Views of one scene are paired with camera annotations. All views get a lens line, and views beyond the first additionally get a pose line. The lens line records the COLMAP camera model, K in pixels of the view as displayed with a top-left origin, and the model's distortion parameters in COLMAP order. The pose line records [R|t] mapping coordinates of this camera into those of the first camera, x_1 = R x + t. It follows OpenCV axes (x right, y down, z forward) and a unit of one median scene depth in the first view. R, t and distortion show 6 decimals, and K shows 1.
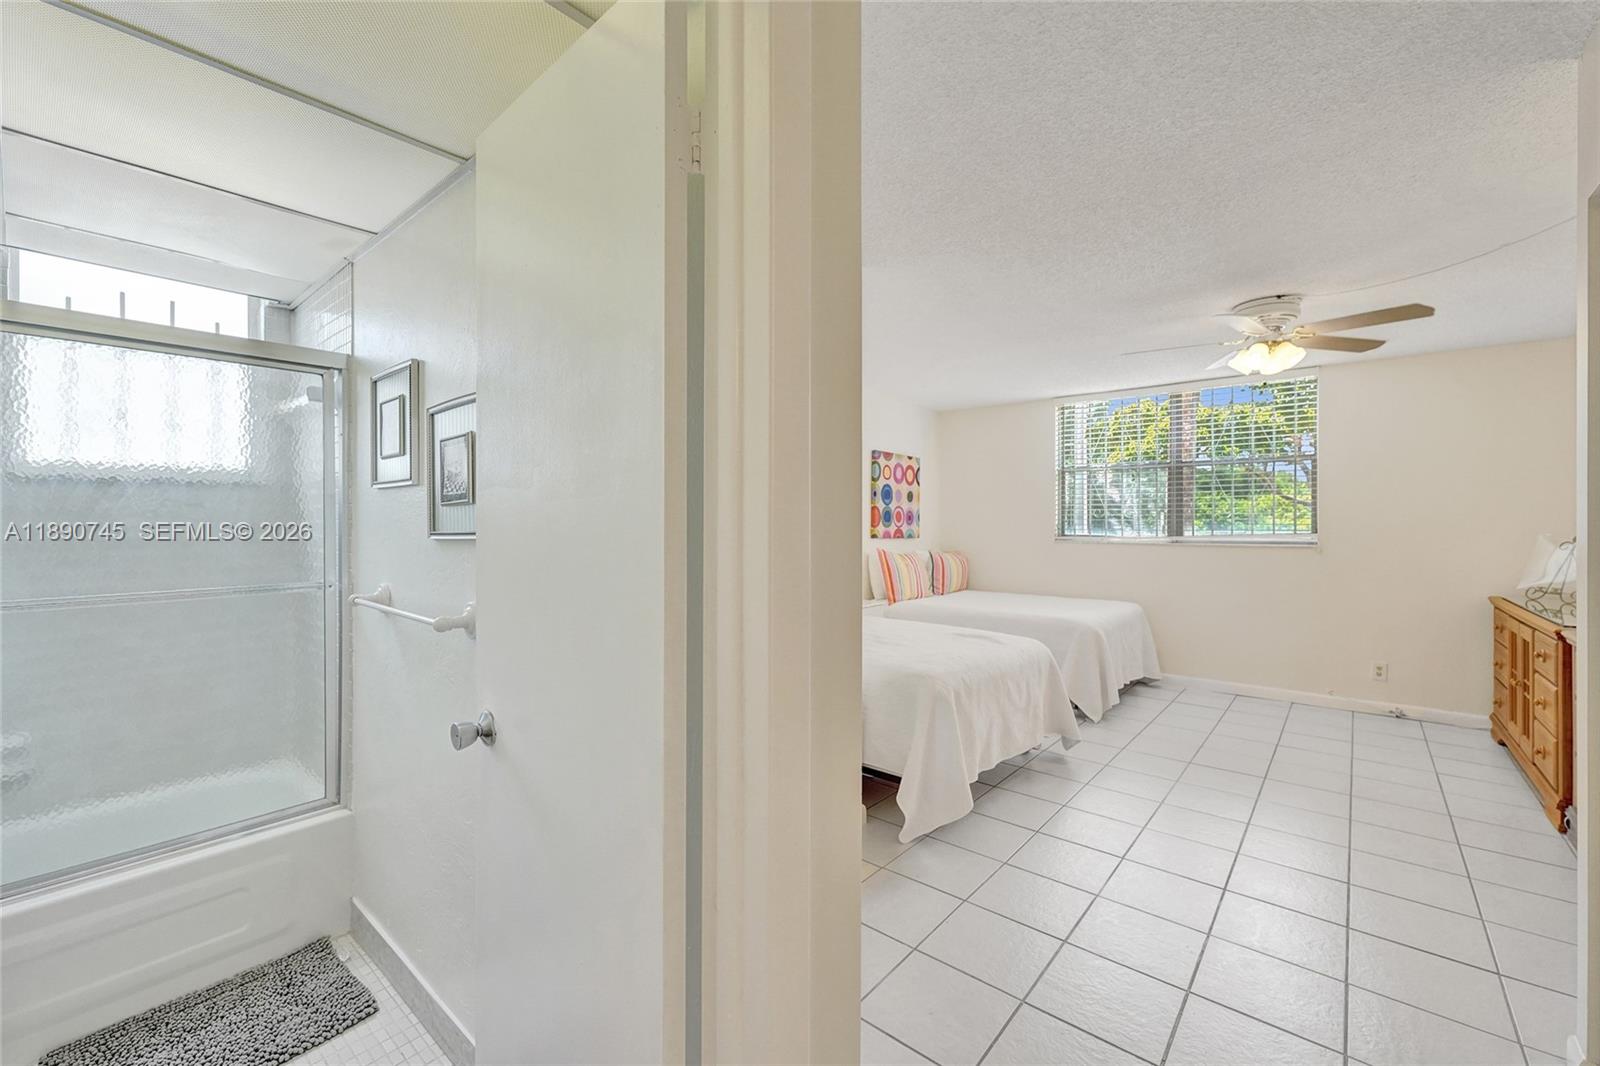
lens RADIAL K [[663.2, 0, 800.0], [0, 663.2, 522.6], [0, 0, 1]] dist [-0.002182, -0.000306]
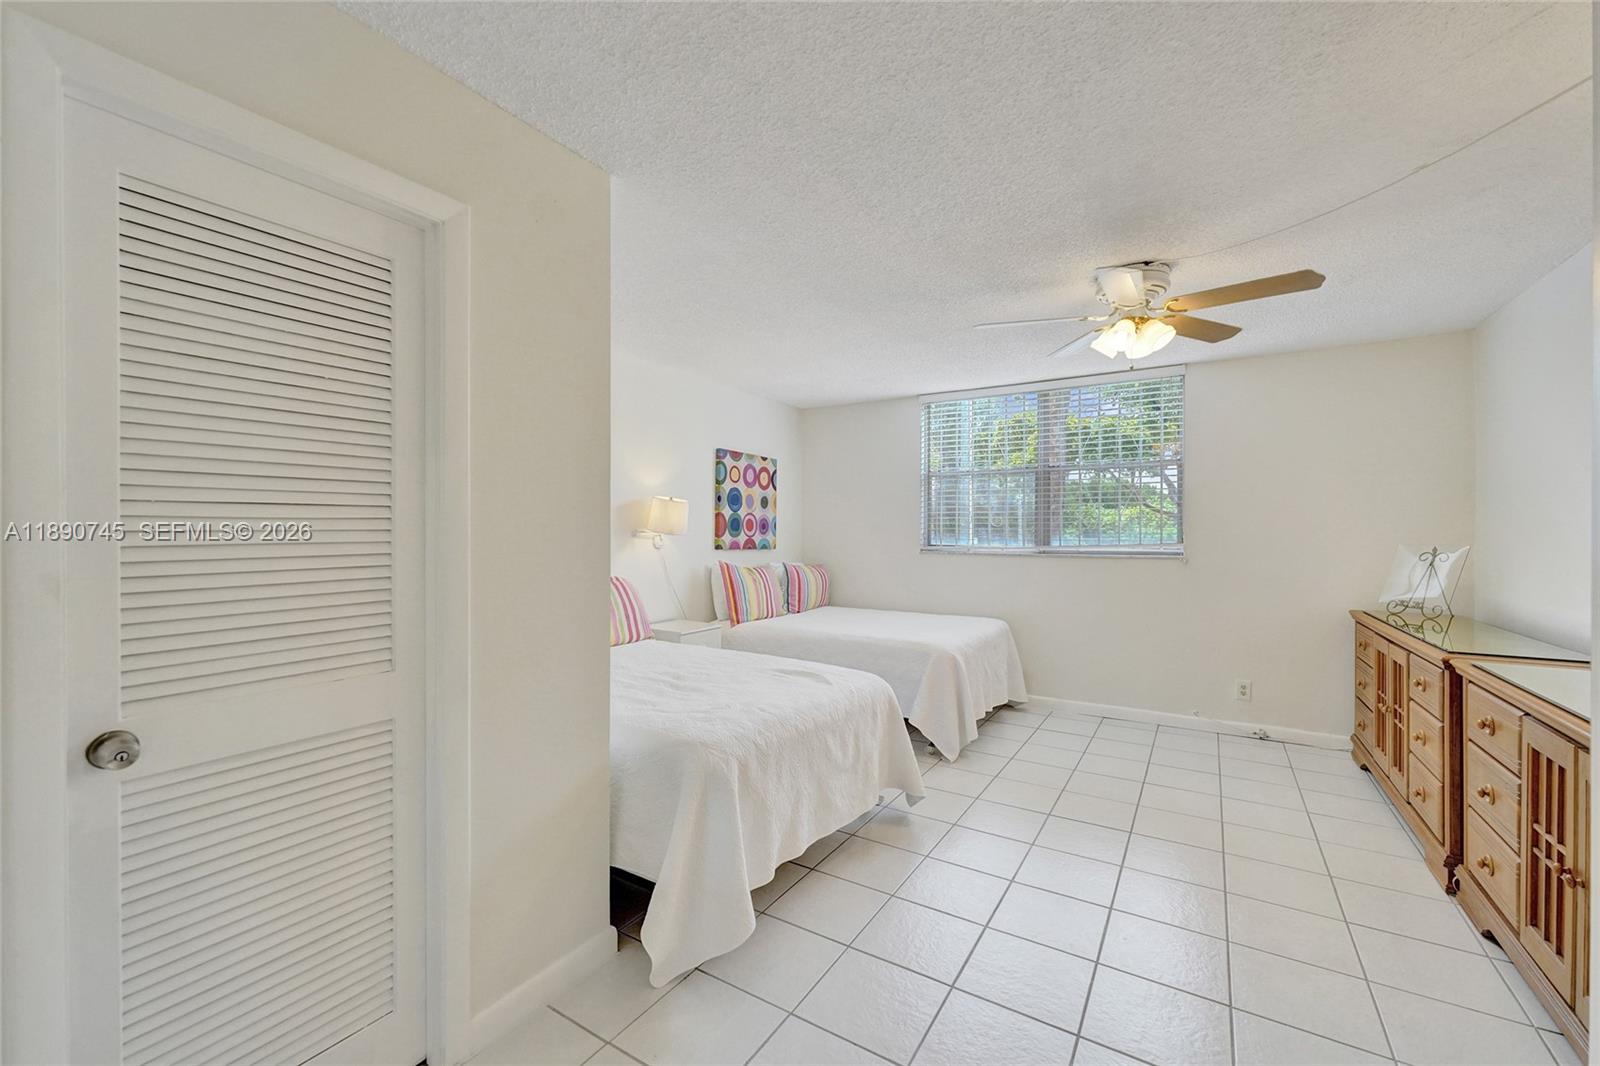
lens RADIAL K [[649.4, 0, 800.0], [0, 649.4, 533.0], [0, 0, 1]] dist [0.000399, -0.000070]
pose [[0.990414, -0.000131, 0.138131, 0.101506], [-0.000303, 0.999995, 0.003125, -0.000892], [-0.138131, -0.003137, 0.990409, 0.142351]]
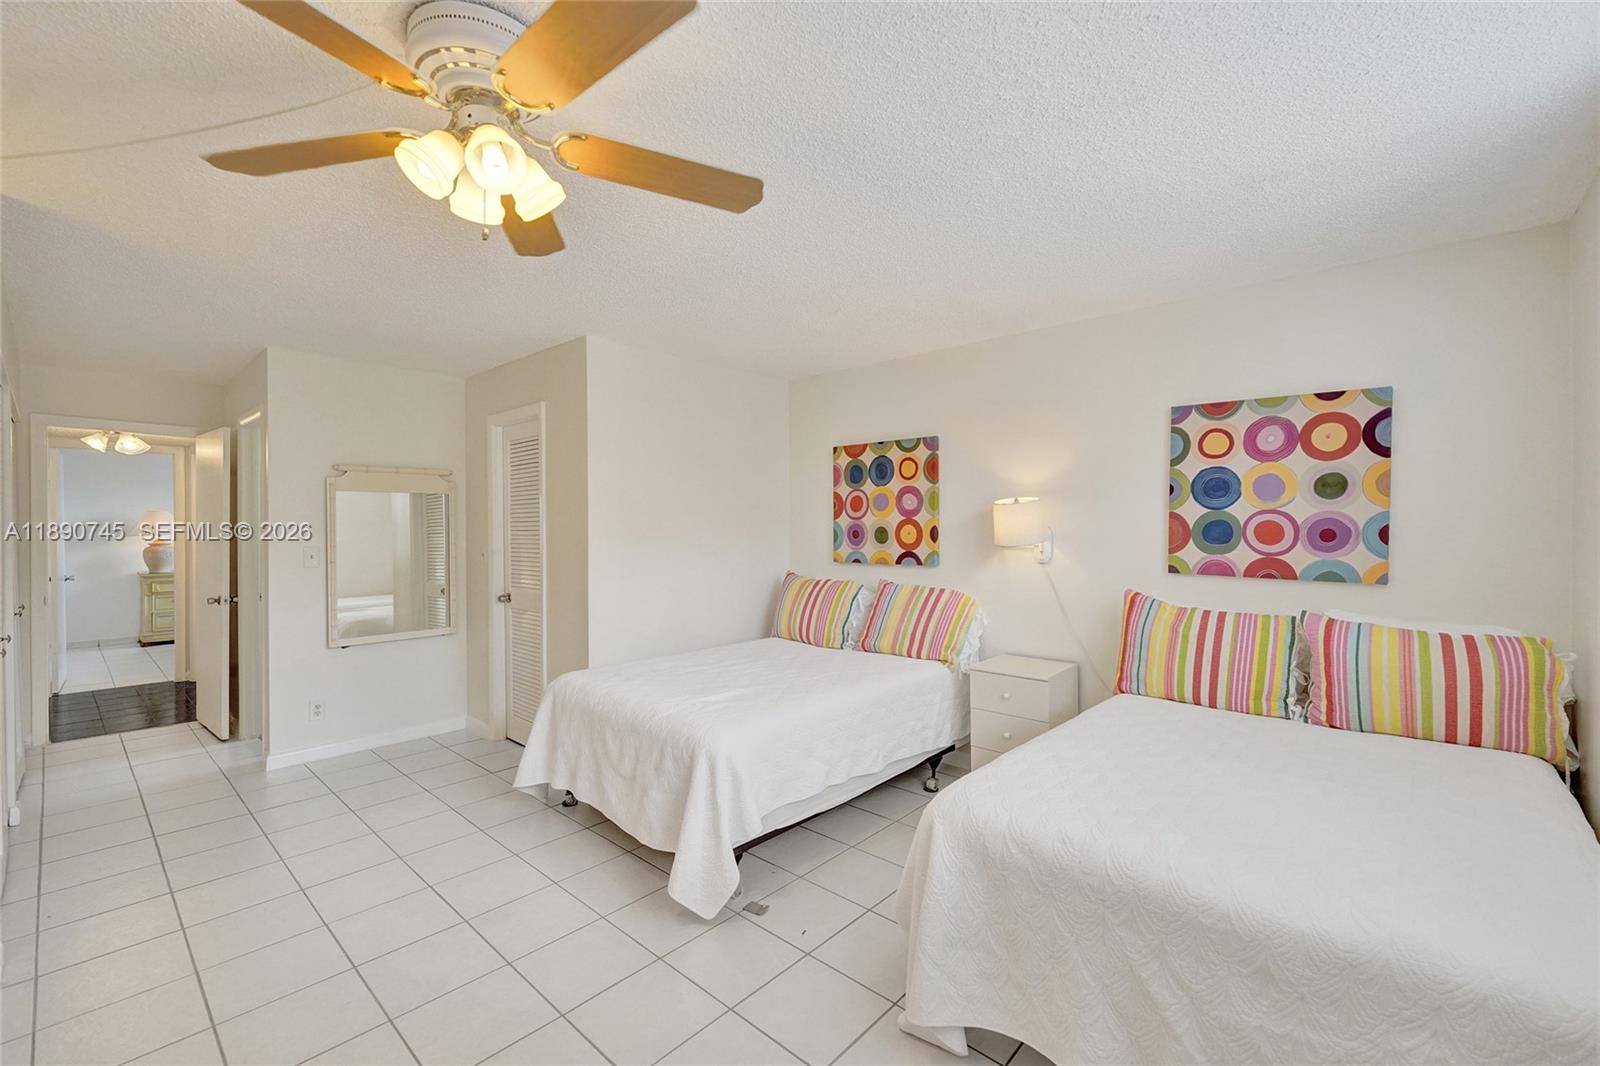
lens RADIAL K [[664.0, 0, 800.0], [0, 664.0, 533.0], [0, 0, 1]] dist [0.022035, -0.000079]
pose [[-0.025942, 0.005448, -0.999649, 0.667584], [-0.004641, 0.999974, 0.005570, -0.010128], [0.999653, 0.004784, -0.025916, 0.727562]]
